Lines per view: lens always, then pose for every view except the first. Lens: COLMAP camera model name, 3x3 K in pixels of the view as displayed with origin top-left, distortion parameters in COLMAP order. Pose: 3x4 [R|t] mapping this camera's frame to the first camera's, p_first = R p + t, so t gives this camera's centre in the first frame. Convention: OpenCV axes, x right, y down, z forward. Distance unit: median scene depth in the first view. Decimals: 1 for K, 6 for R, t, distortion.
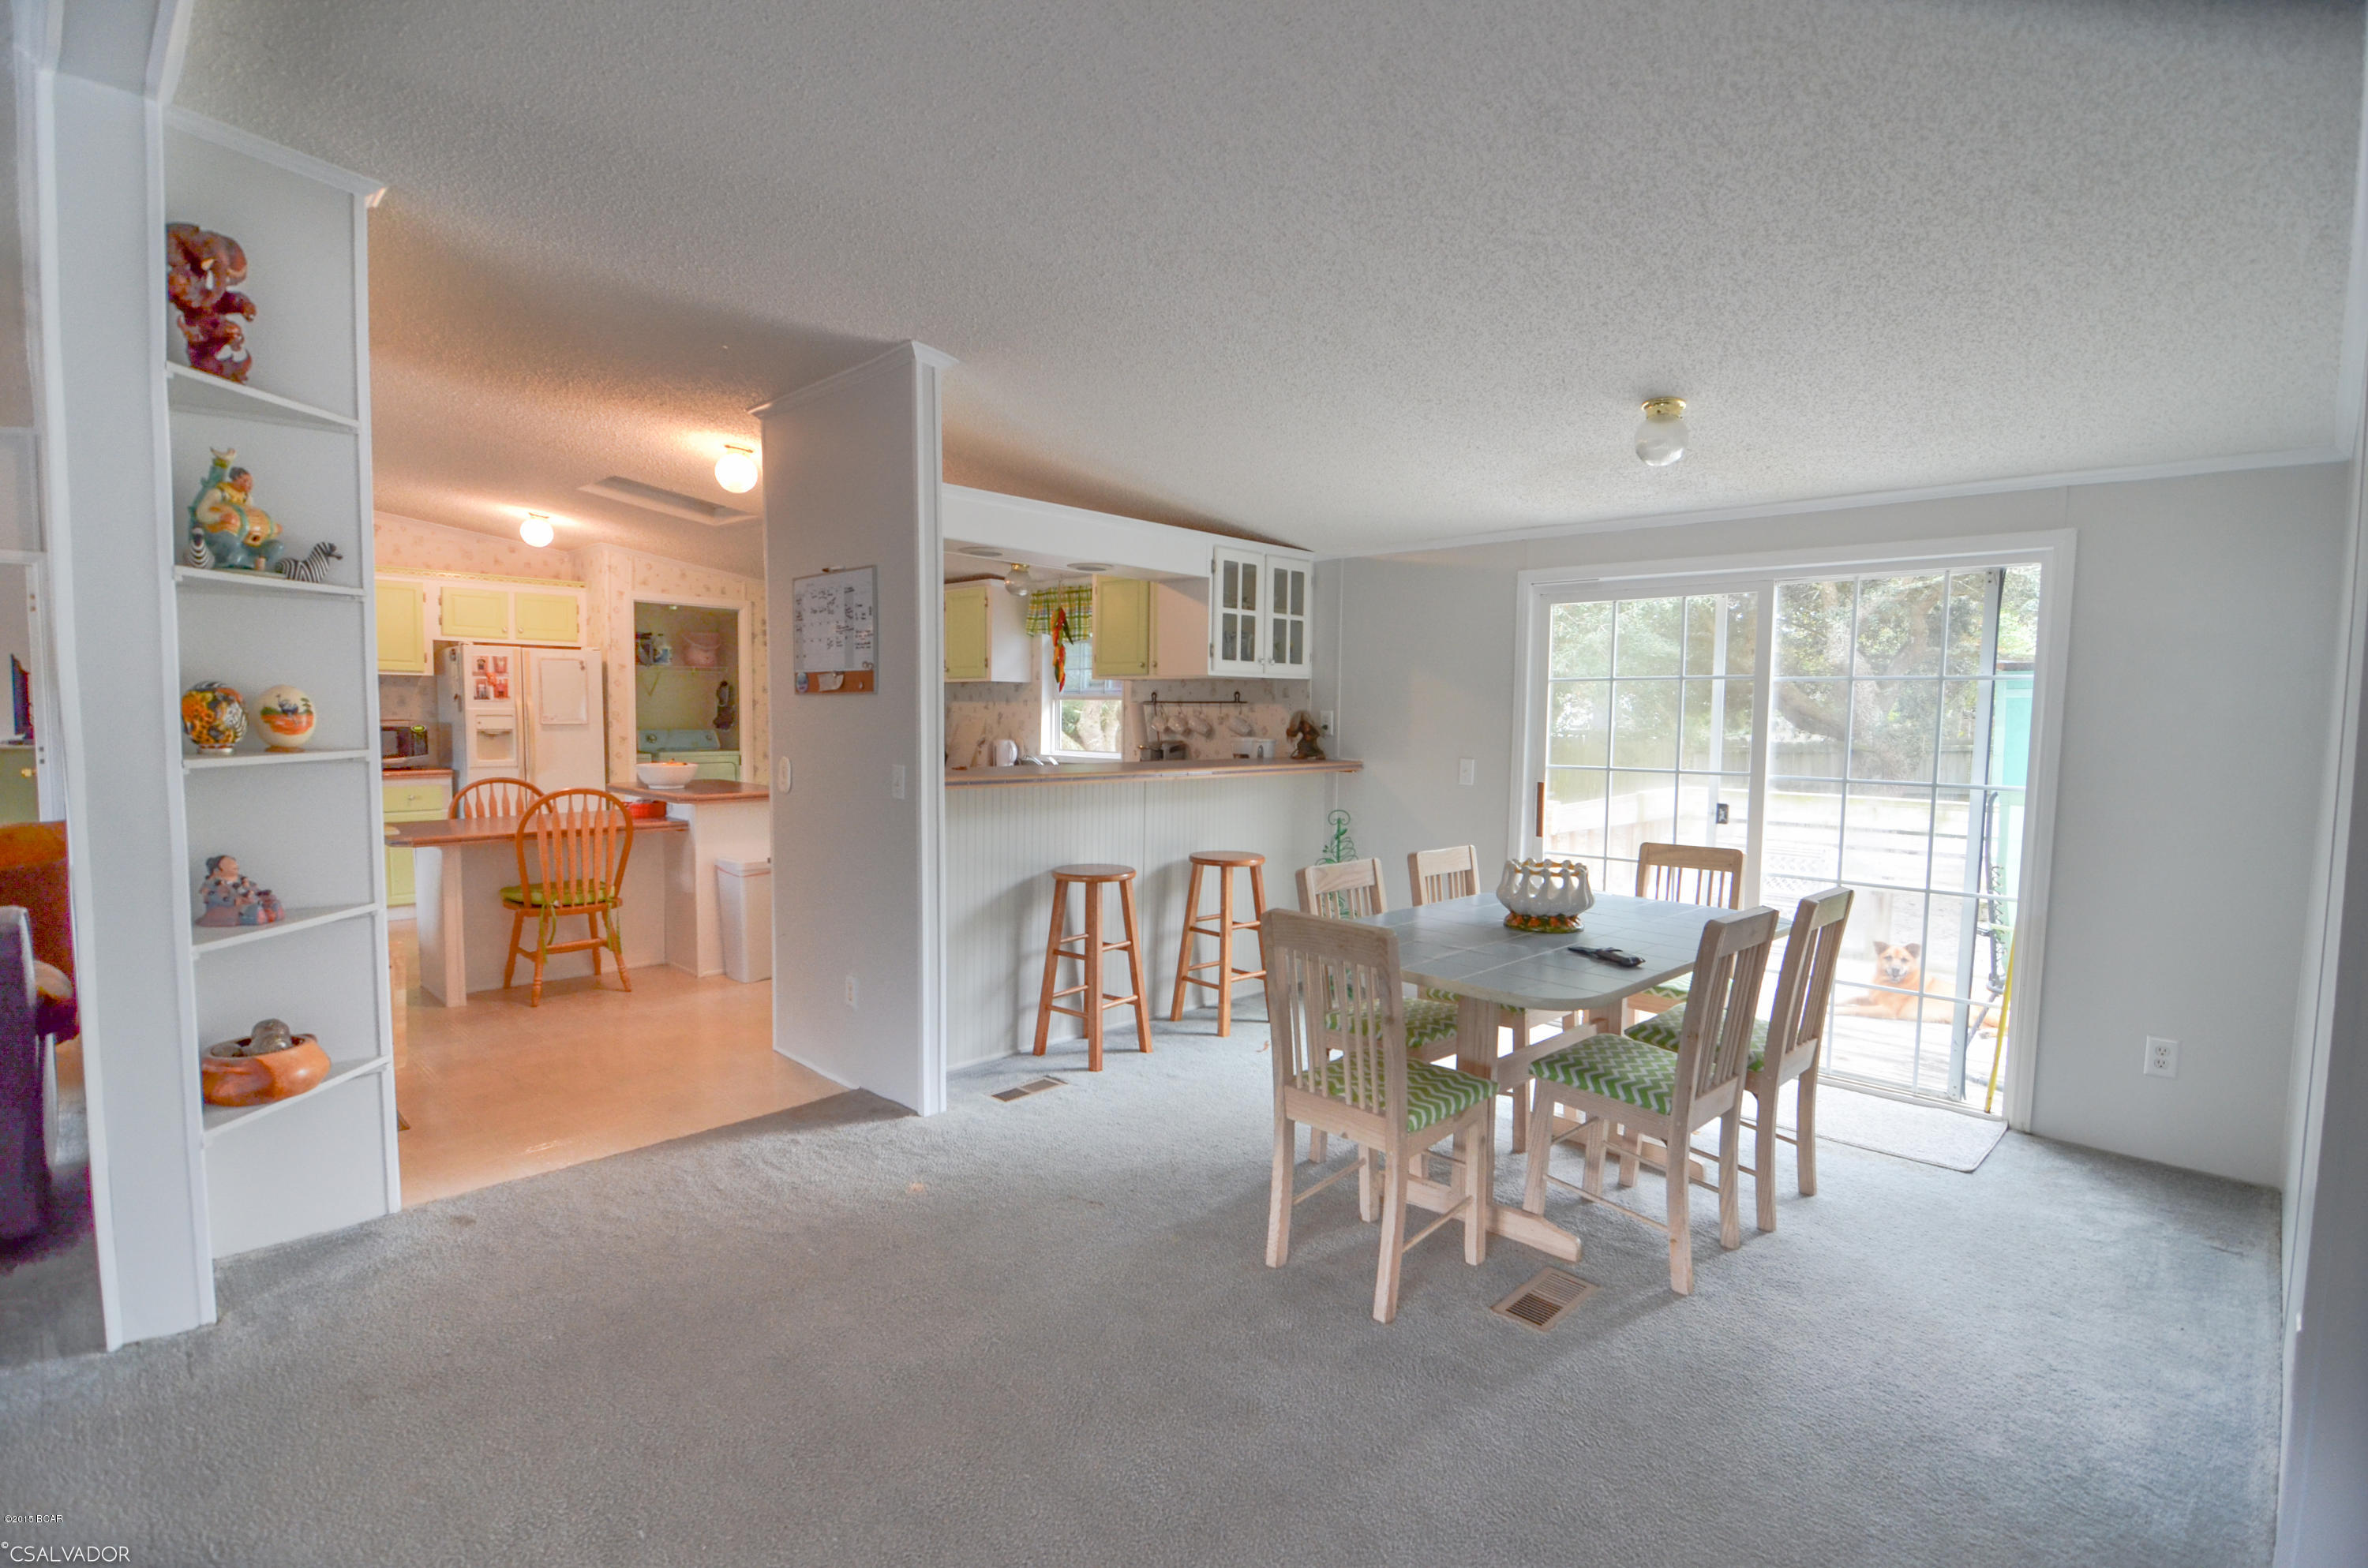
lens RADIAL K [[1121.1, 0, 1181.2], [0, 1121.1, 787.0], [0, 0, 1]] dist [-0.010840, -0.006716]
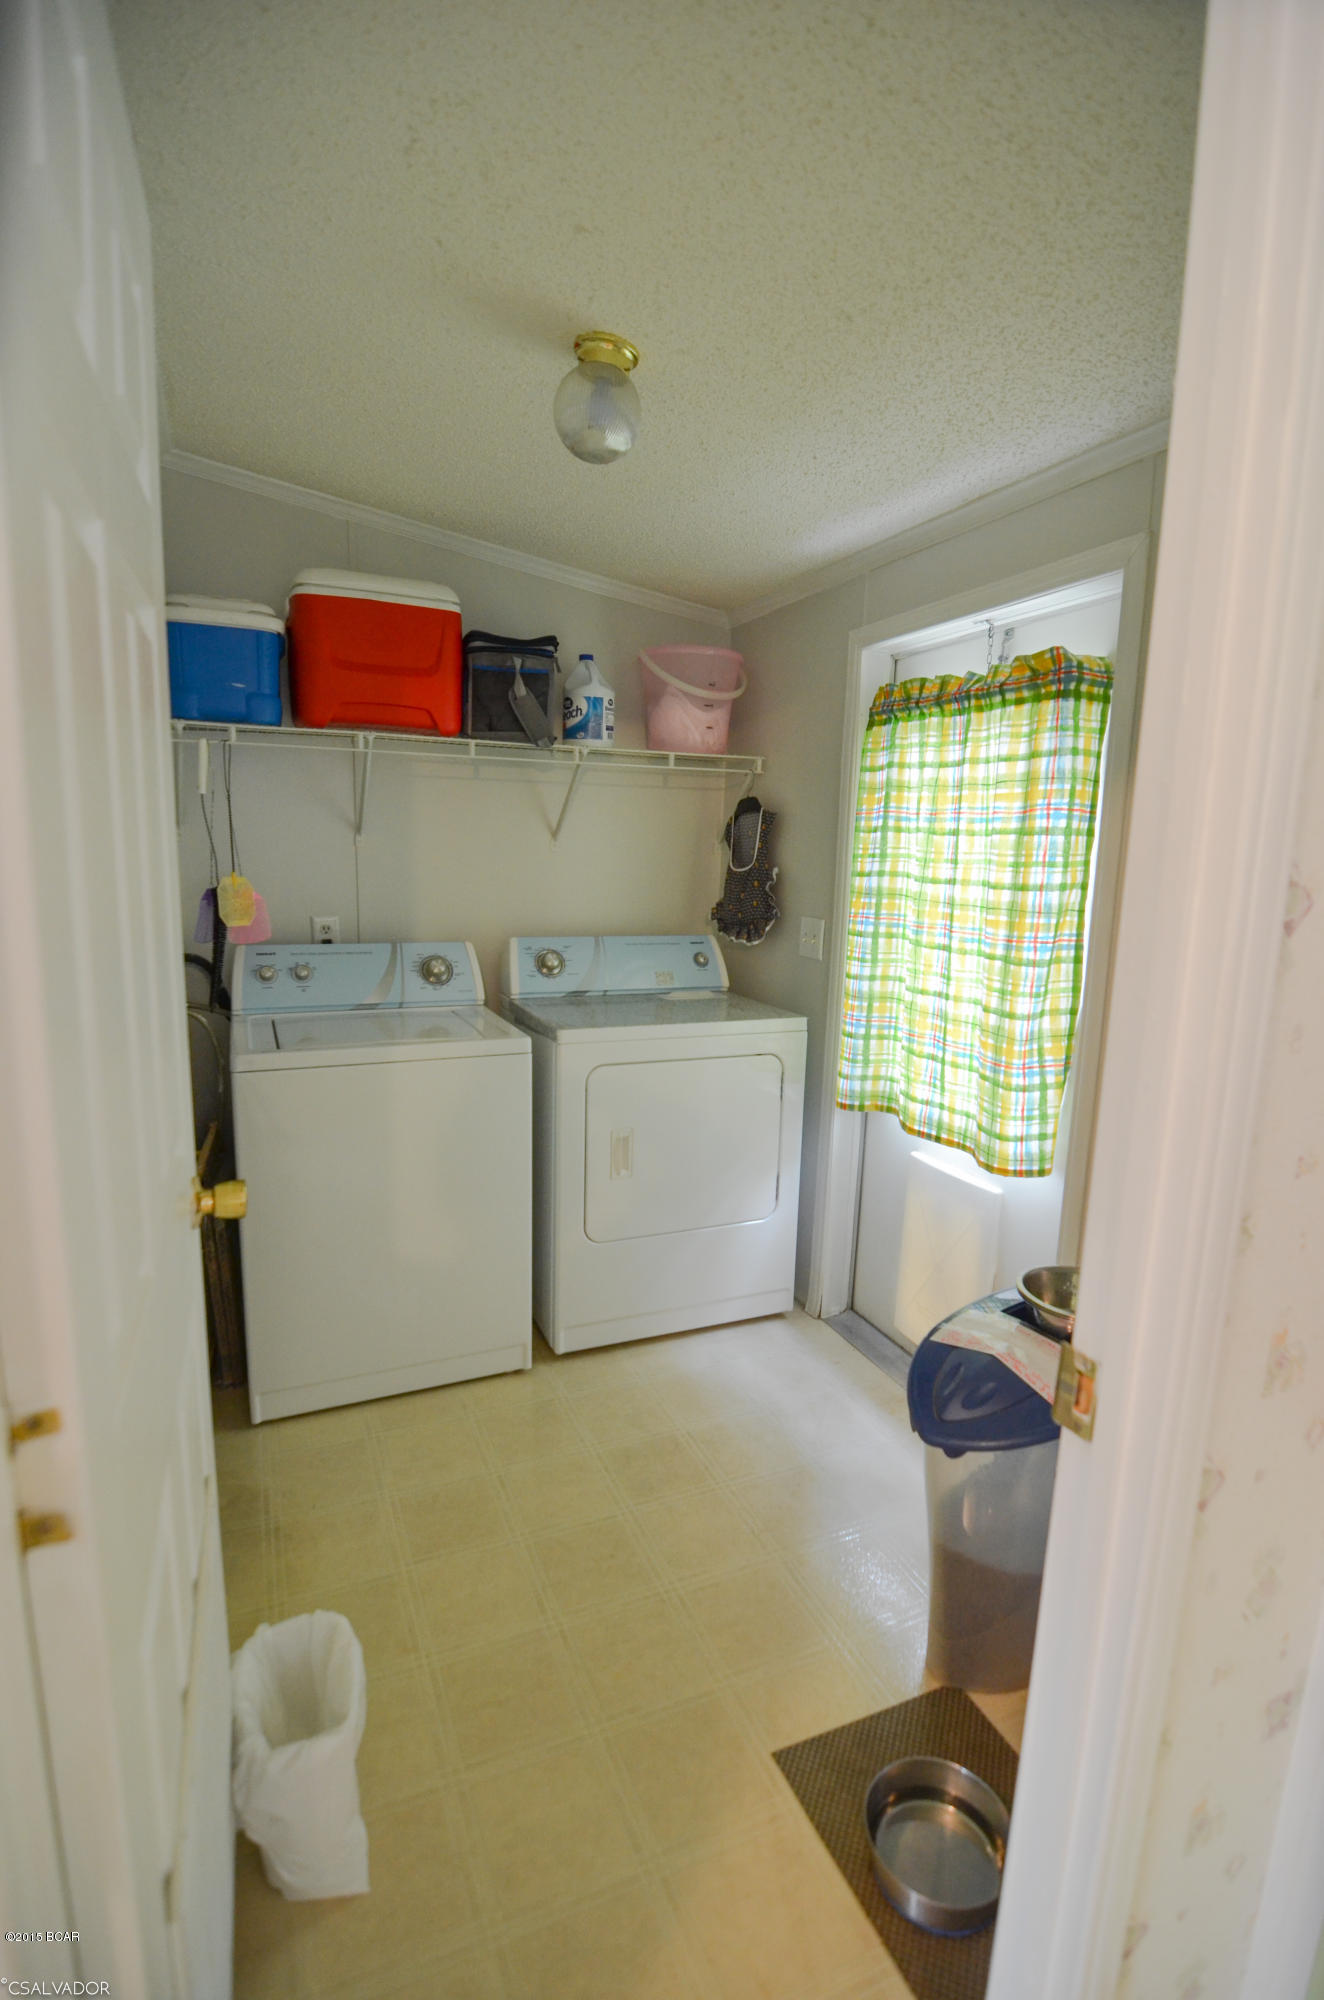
lens RADIAL K [[947.0, 0, 662.1], [0, 947.0, 1007.7], [0, 0, 1]] dist [-0.010840, -0.006716]
pose [[0.928702, 0.074006, -0.363368, -0.460519], [-0.042253, 0.994620, 0.094578, -0.081027], [0.368413, -0.072481, 0.926833, 1.019700]]
